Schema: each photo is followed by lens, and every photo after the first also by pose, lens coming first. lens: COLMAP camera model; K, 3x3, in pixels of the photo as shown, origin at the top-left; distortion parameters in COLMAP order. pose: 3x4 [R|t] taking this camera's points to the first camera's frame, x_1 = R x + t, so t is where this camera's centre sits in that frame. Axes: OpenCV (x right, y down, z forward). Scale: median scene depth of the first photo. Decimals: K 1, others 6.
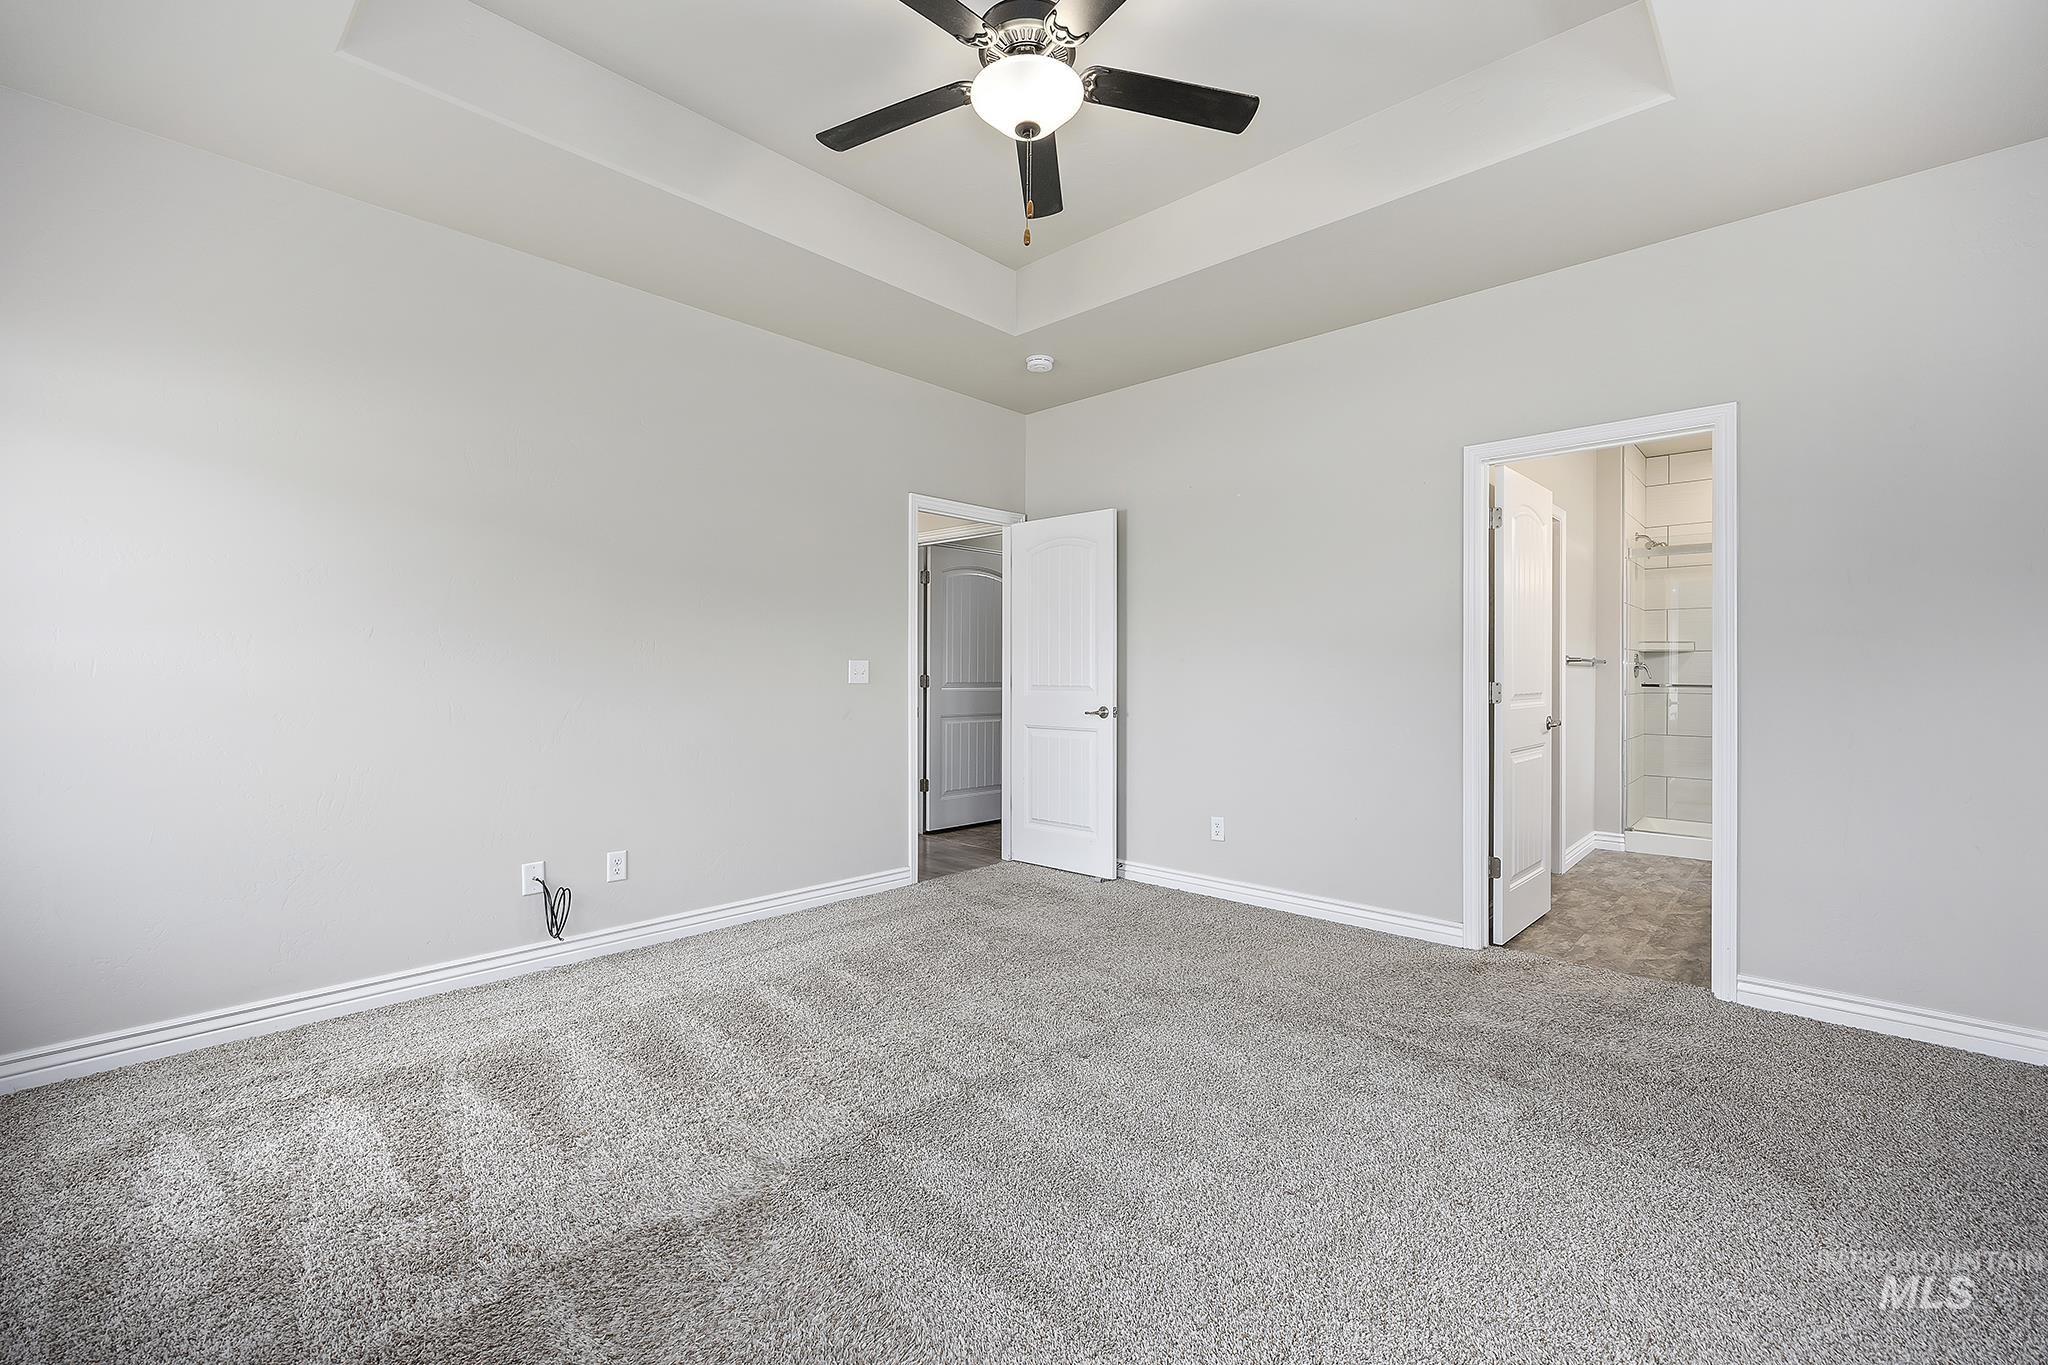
lens RADIAL K [[872.6, 0, 1024.0], [0, 872.6, 682.5], [0, 0, 1]] dist [-0.000753, -0.000055]
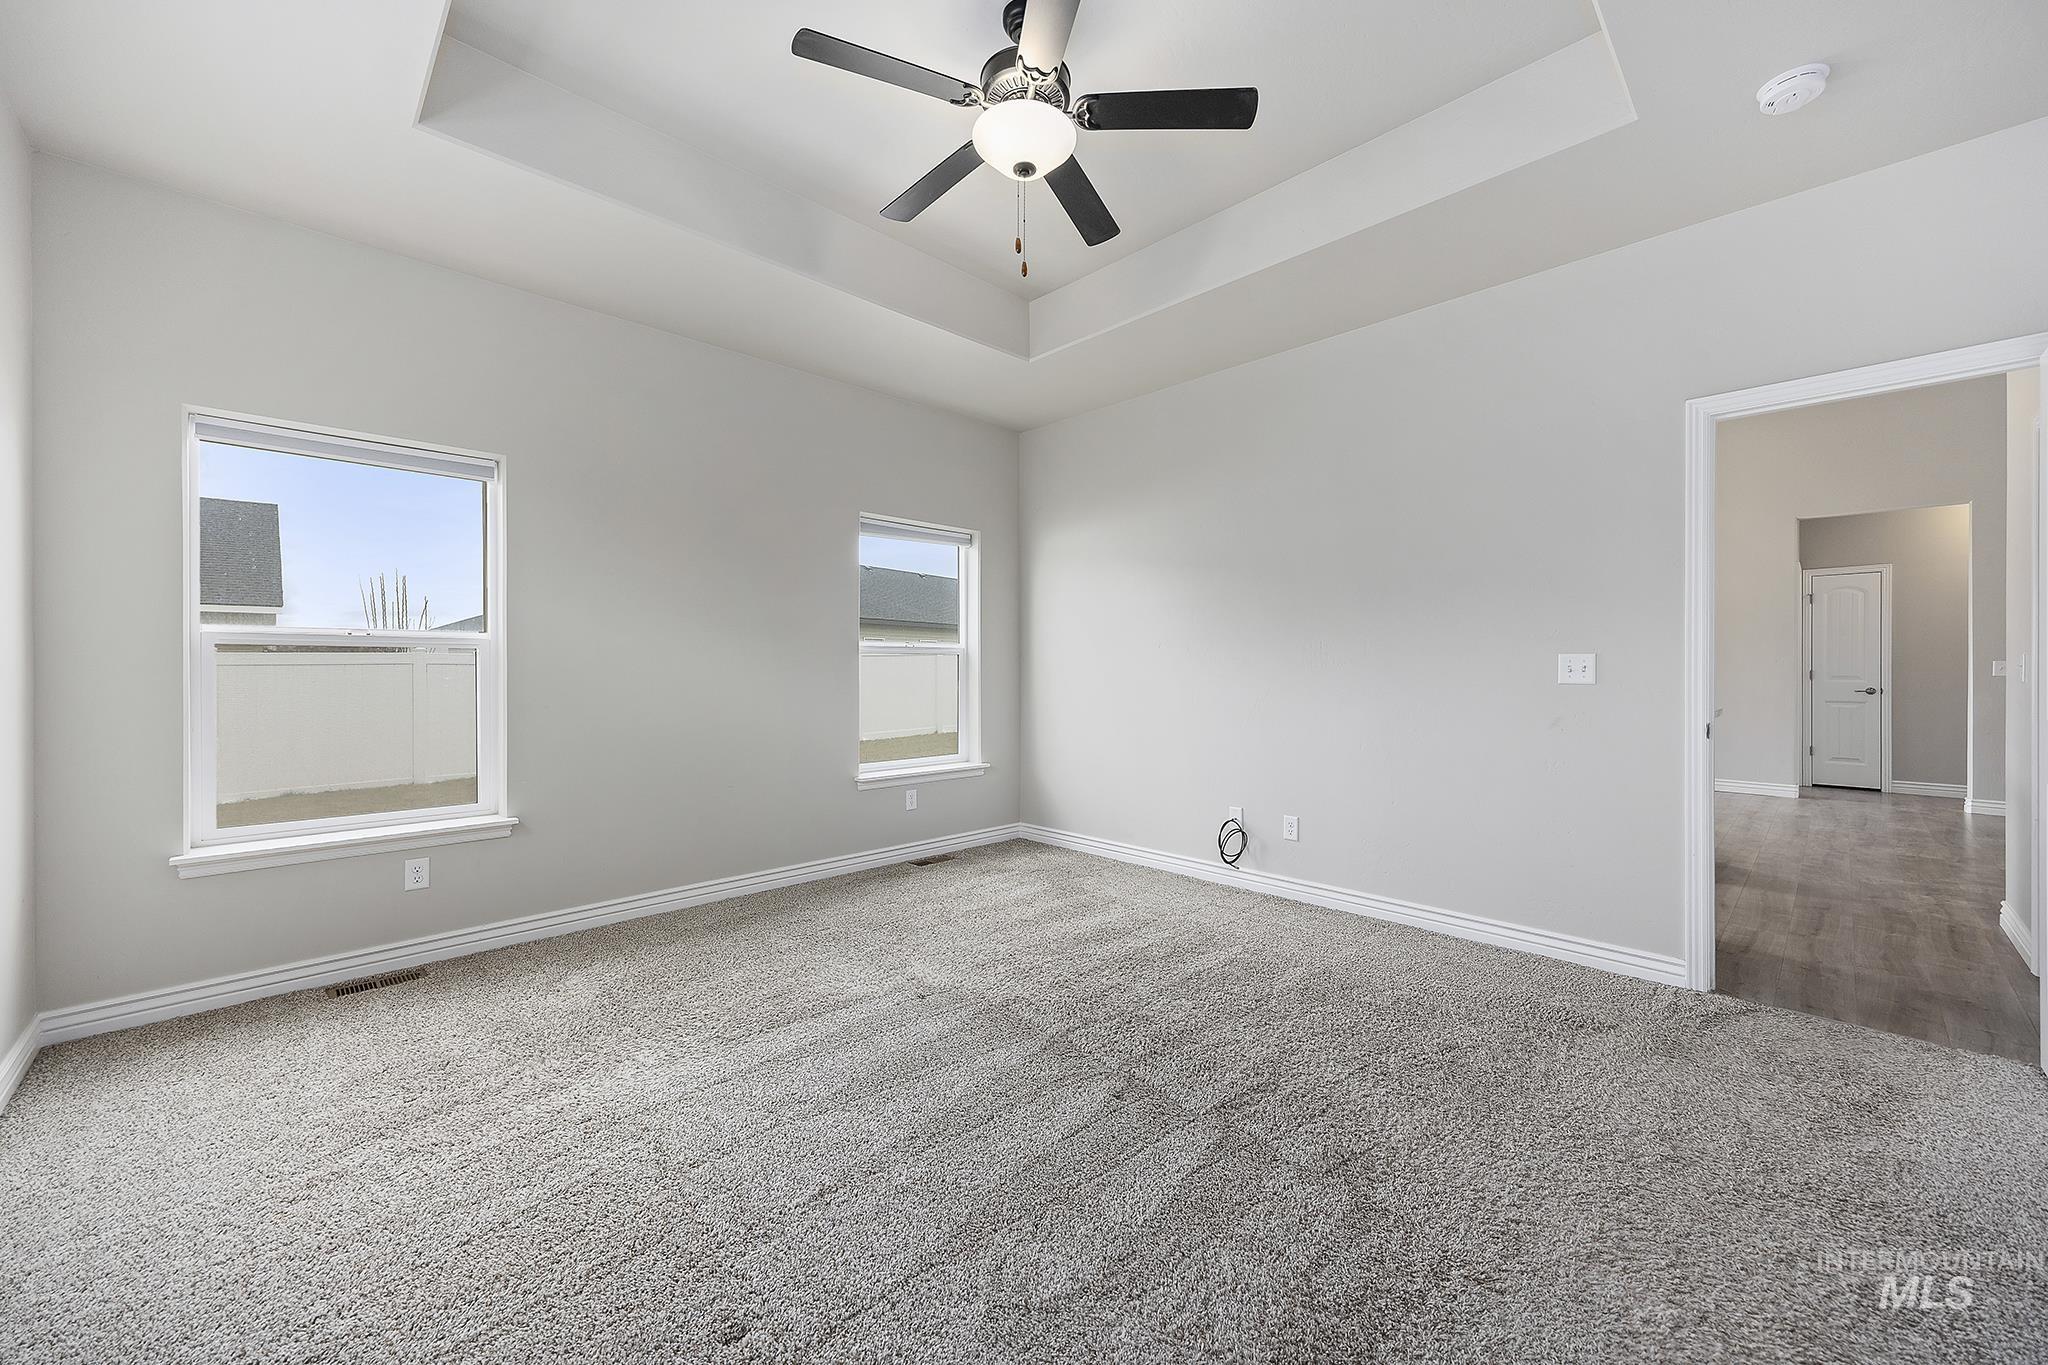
lens RADIAL K [[768.0, 0, 1011.0], [0, 768.0, 676.2], [0, 0, 1]] dist [0.000852, 0.000089]
pose [[-0.047397, 0.014384, -0.998773, 0.619686], [-0.006417, 0.999871, 0.014705, -0.014381], [0.998856, 0.007106, -0.047299, 0.662255]]
